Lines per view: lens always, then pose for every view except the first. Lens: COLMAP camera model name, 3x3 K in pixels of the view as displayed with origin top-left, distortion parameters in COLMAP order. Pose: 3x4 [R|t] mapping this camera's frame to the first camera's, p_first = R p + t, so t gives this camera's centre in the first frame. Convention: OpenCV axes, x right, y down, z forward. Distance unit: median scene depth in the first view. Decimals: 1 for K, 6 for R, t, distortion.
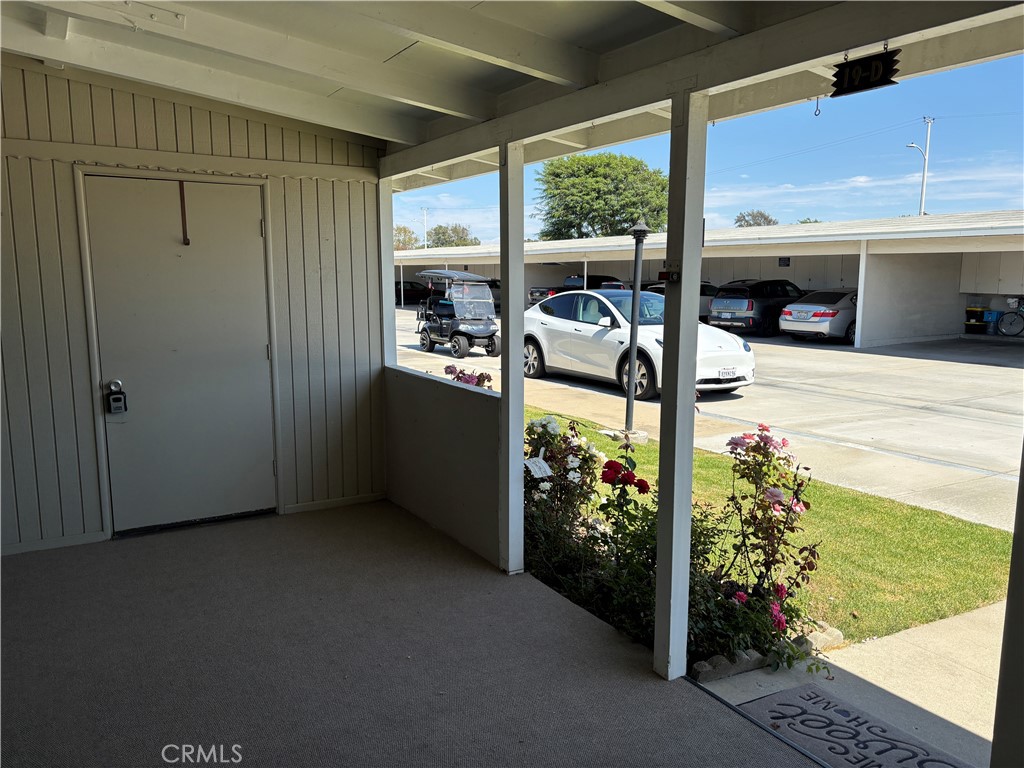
lens RADIAL K [[766.8, 0, 512.0], [0, 766.8, 384.0], [0, 0, 1]] dist [0.006122, -0.000138]
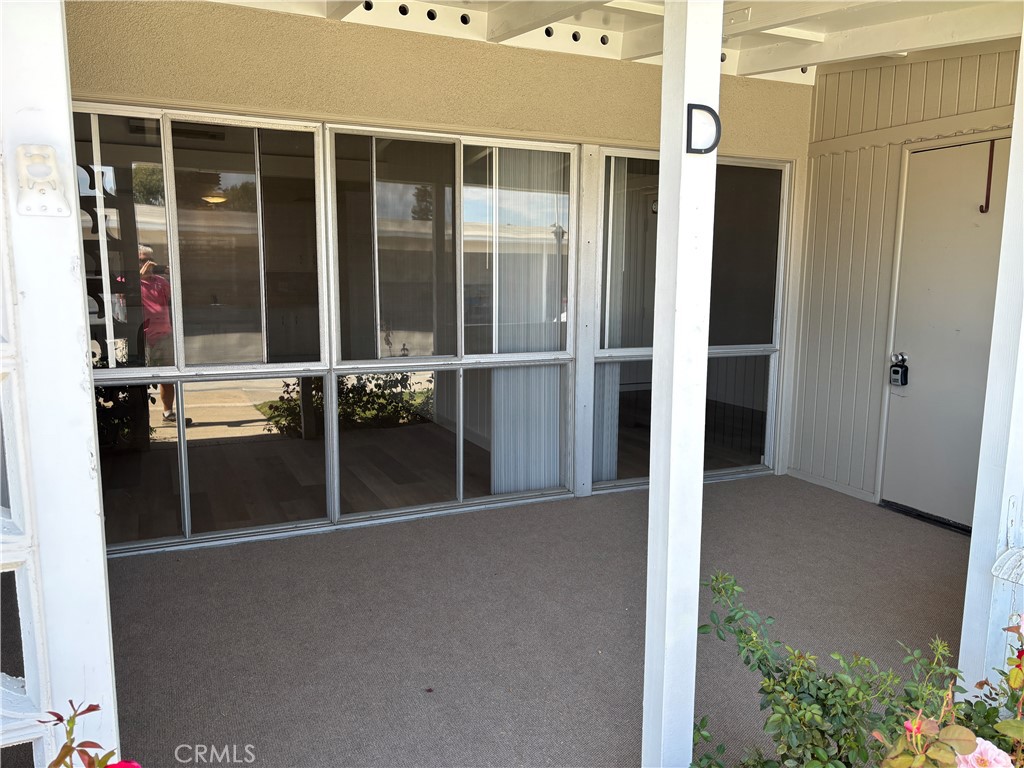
lens RADIAL K [[766.8, 0, 512.0], [0, 766.8, 384.0], [0, 0, 1]] dist [0.006122, -0.000138]
pose [[-0.105036, 0.141495, -0.984351, 0.541765], [-0.151692, 0.975963, 0.156476, -0.045818], [0.982831, 0.165754, -0.081048, 0.579276]]
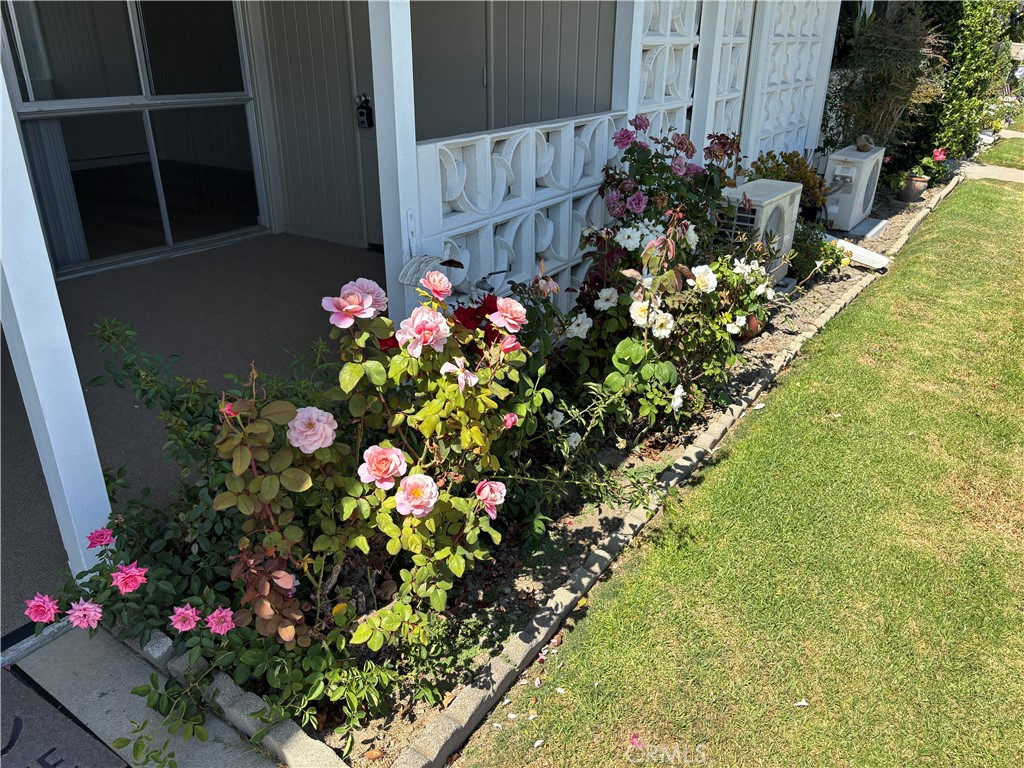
lens RADIAL K [[769.7, 0, 512.0], [0, 769.7, 384.0], [0, 0, 1]] dist [0.030461, 0.001426]
pose [[0.431991, 0.370171, -0.822409, 0.559559], [-0.136857, 0.928231, 0.345914, -0.029617], [0.891433, -0.036879, 0.451648, 0.690752]]
